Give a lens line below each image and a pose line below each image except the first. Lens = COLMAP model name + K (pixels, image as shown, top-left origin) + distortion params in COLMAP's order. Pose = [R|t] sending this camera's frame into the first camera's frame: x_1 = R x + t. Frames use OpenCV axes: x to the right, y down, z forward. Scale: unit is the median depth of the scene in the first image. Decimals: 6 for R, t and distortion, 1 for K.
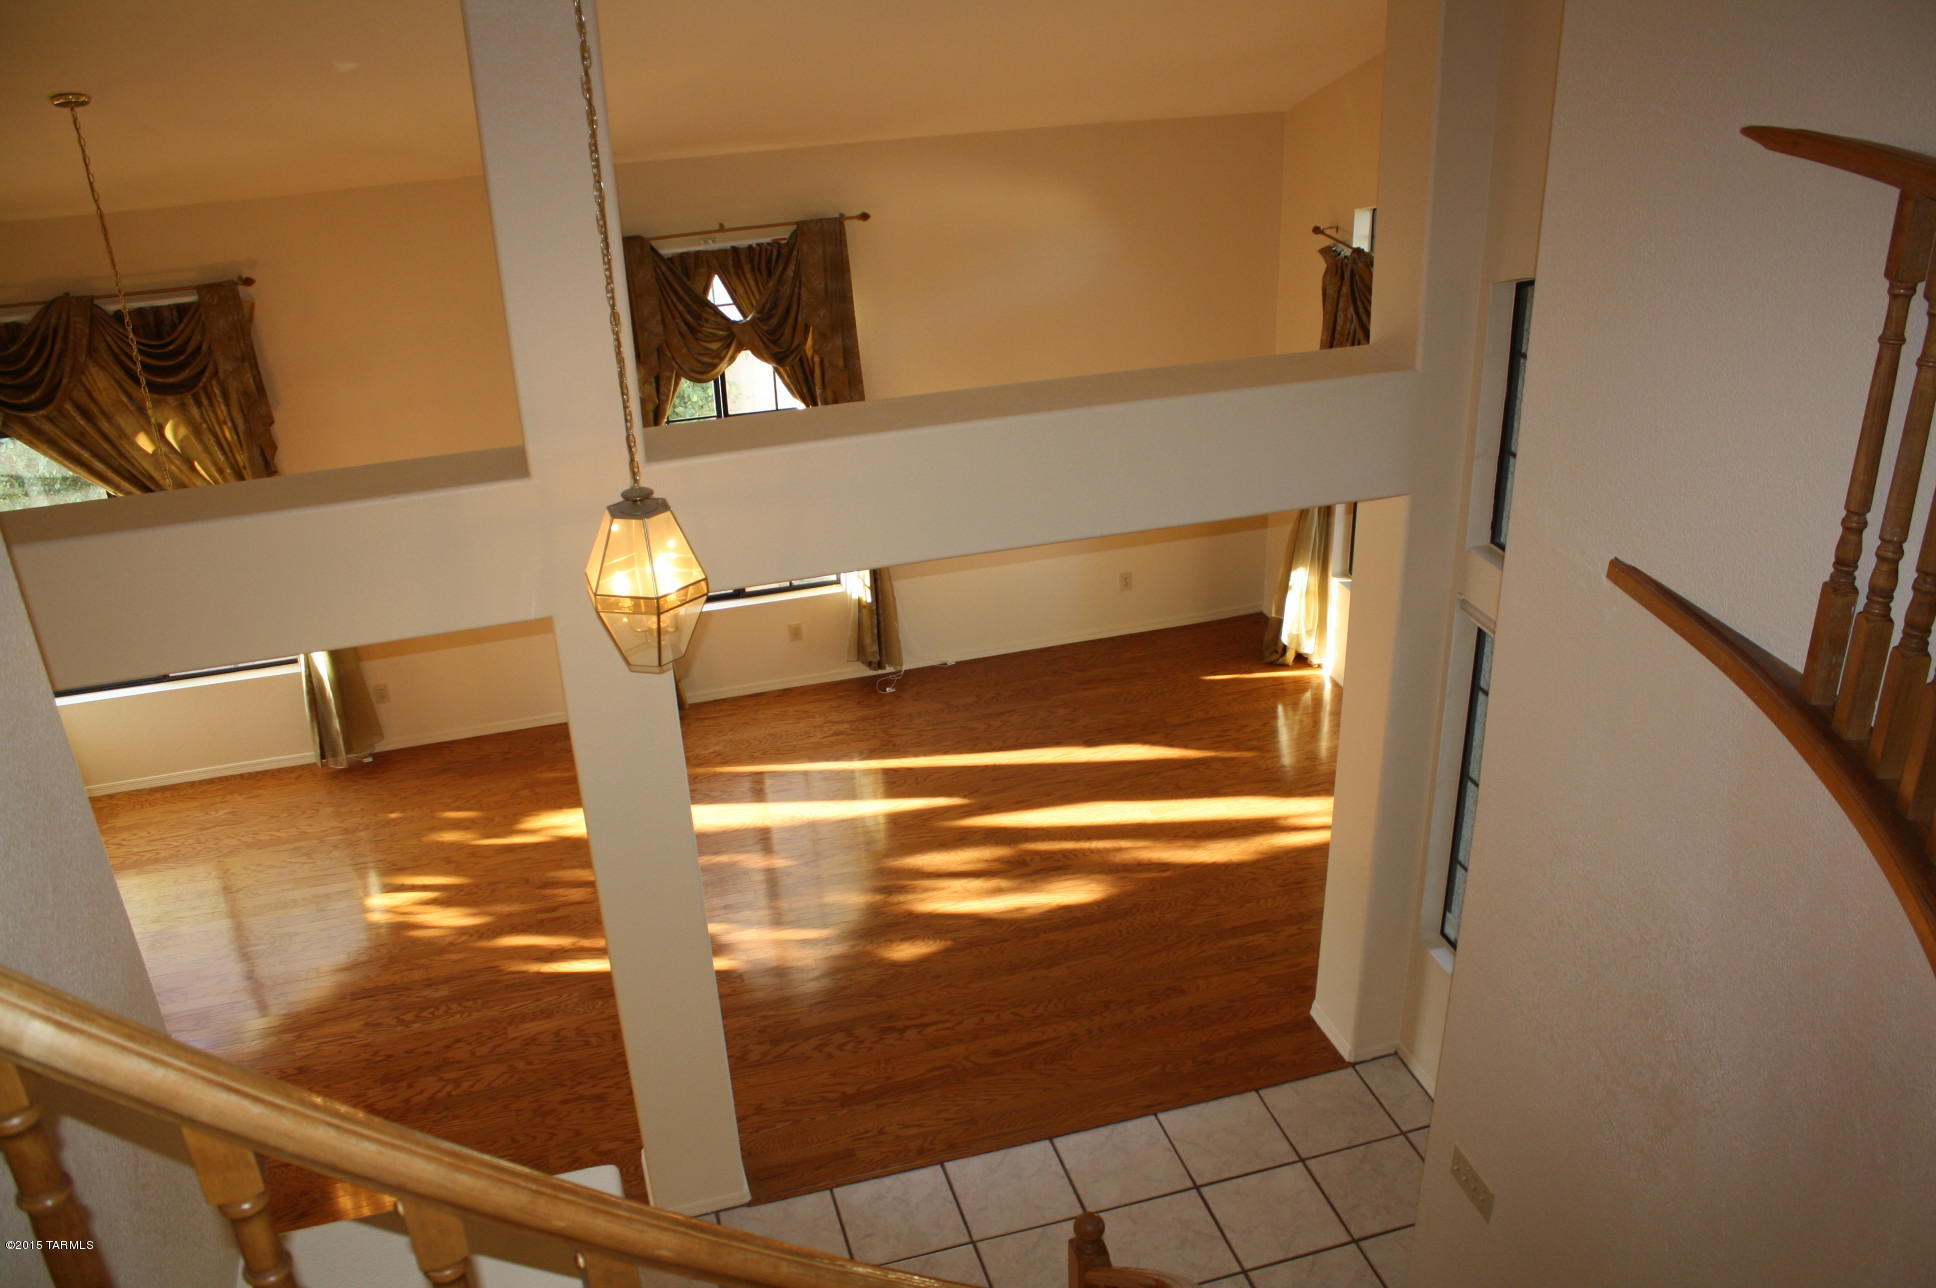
lens RADIAL K [[1623.1, 0, 970.9], [0, 1623.1, 672.7], [0, 0, 1]] dist [-0.164243, 0.148925]
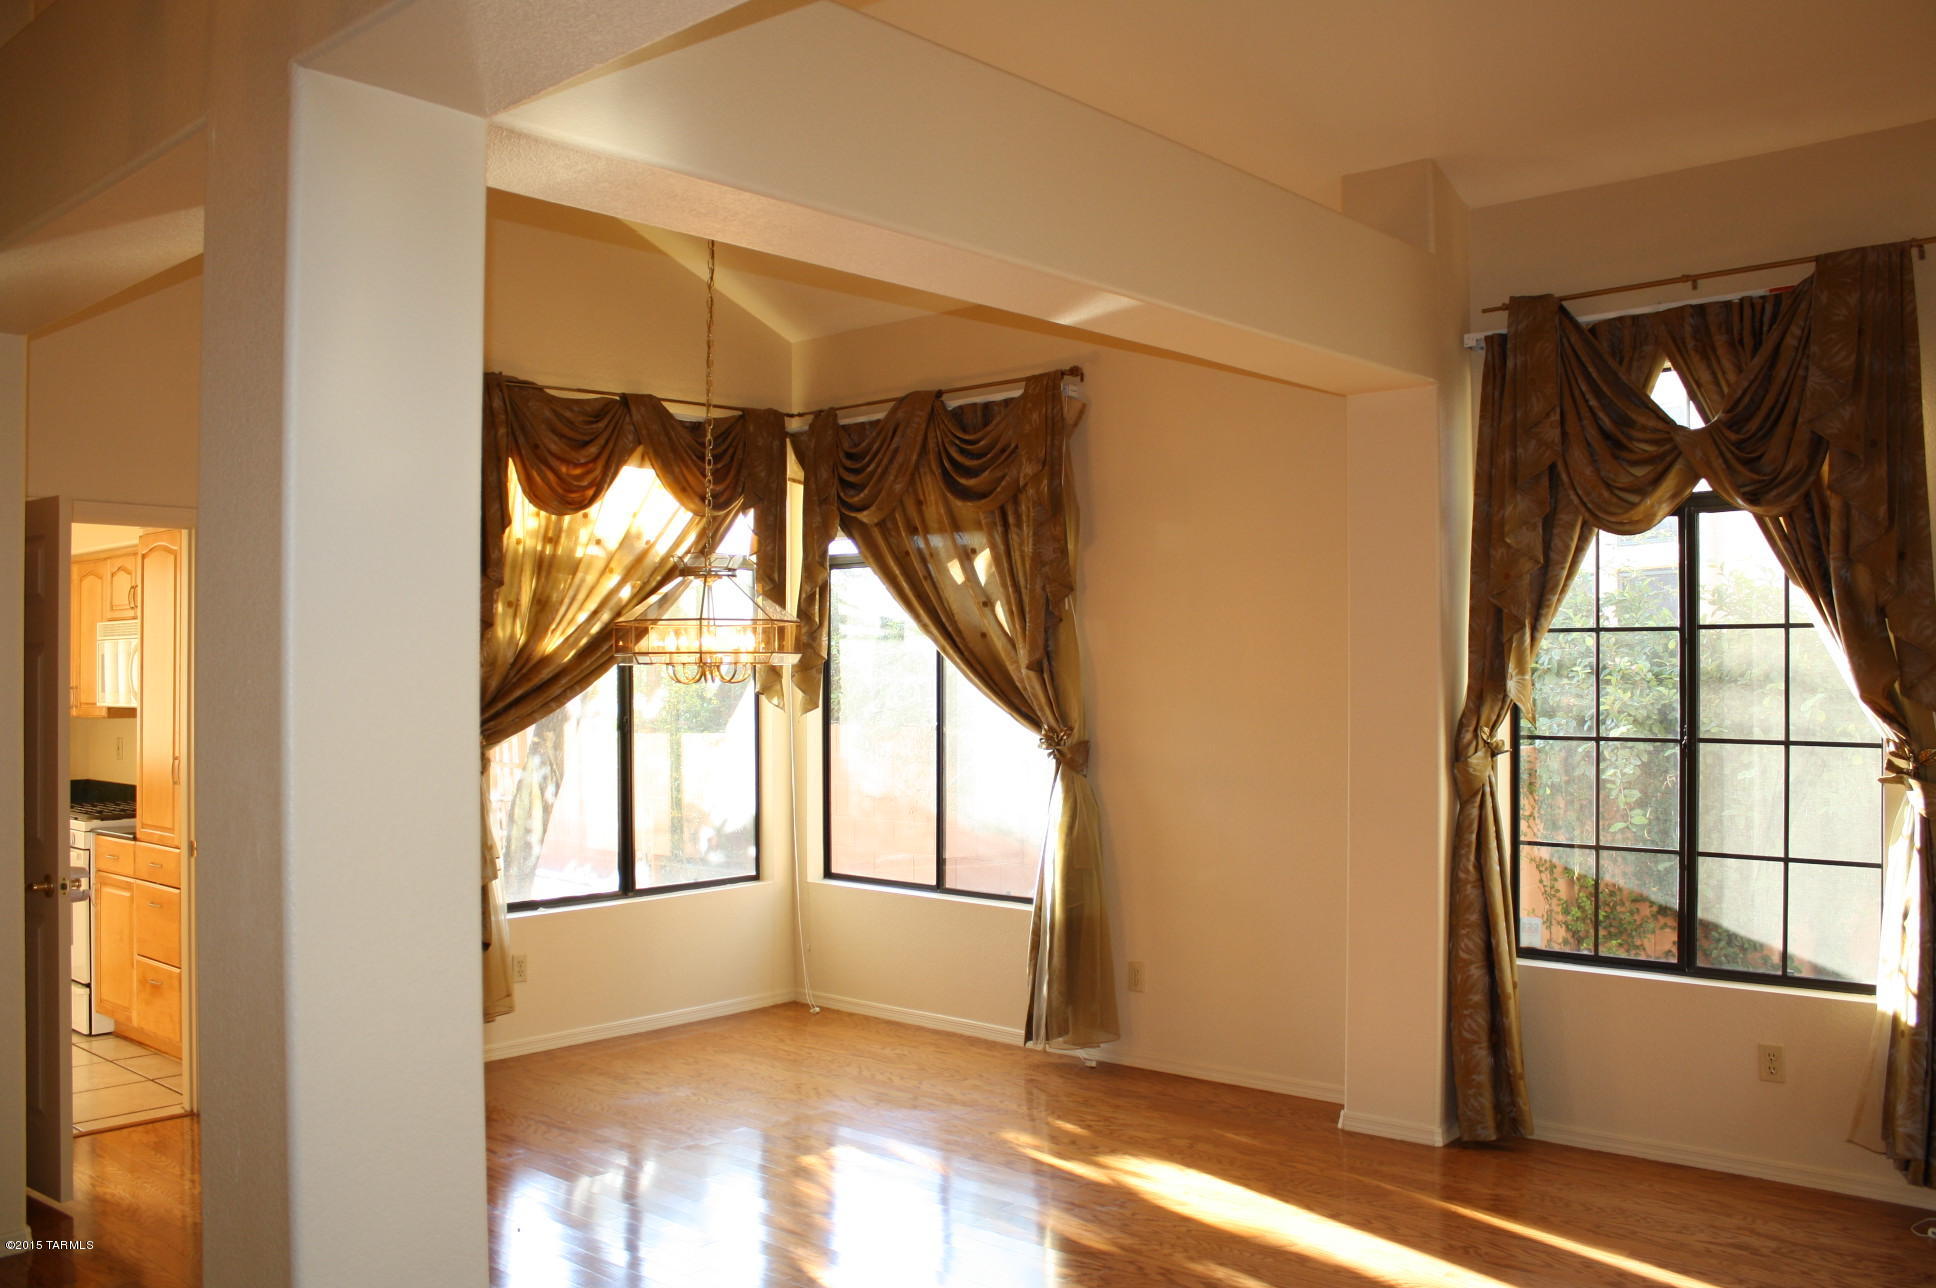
lens RADIAL K [[1623.1, 0, 970.9], [0, 1623.1, 672.7], [0, 0, 1]] dist [-0.164243, 0.148925]
pose [[0.535801, 0.023531, -0.844017, 0.194350], [-0.397179, 0.889135, -0.227349, 0.088643], [0.745095, 0.457039, 0.485745, 0.576720]]
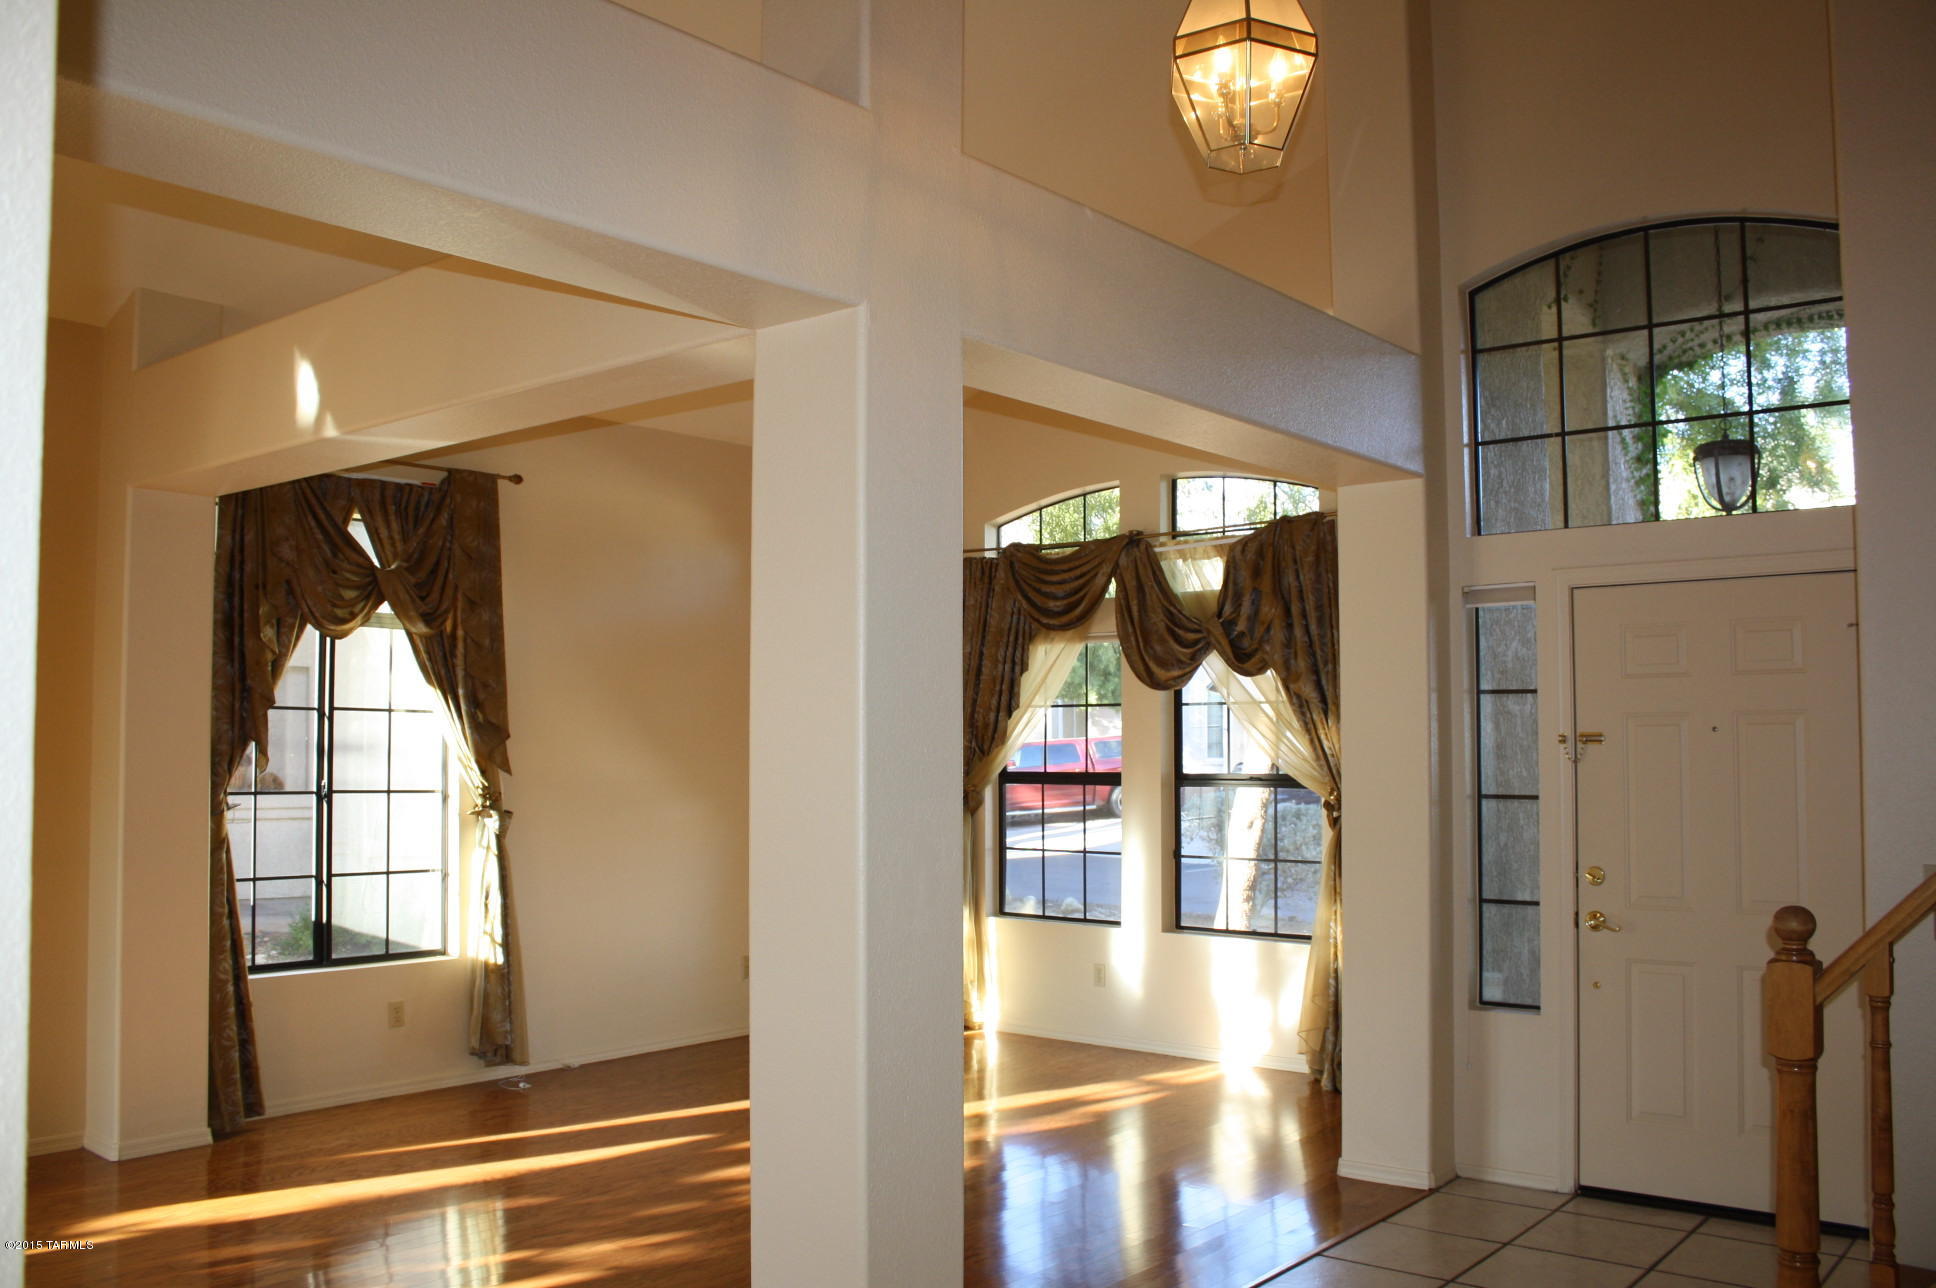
lens RADIAL K [[1623.1, 0, 970.9], [0, 1623.1, 672.7], [0, 0, 1]] dist [-0.164243, 0.148925]
pose [[0.828954, 0.054943, 0.556612, -0.341340], [0.235829, 0.868046, -0.436900, 0.245749], [-0.507169, 0.493435, 0.706612, 0.312148]]
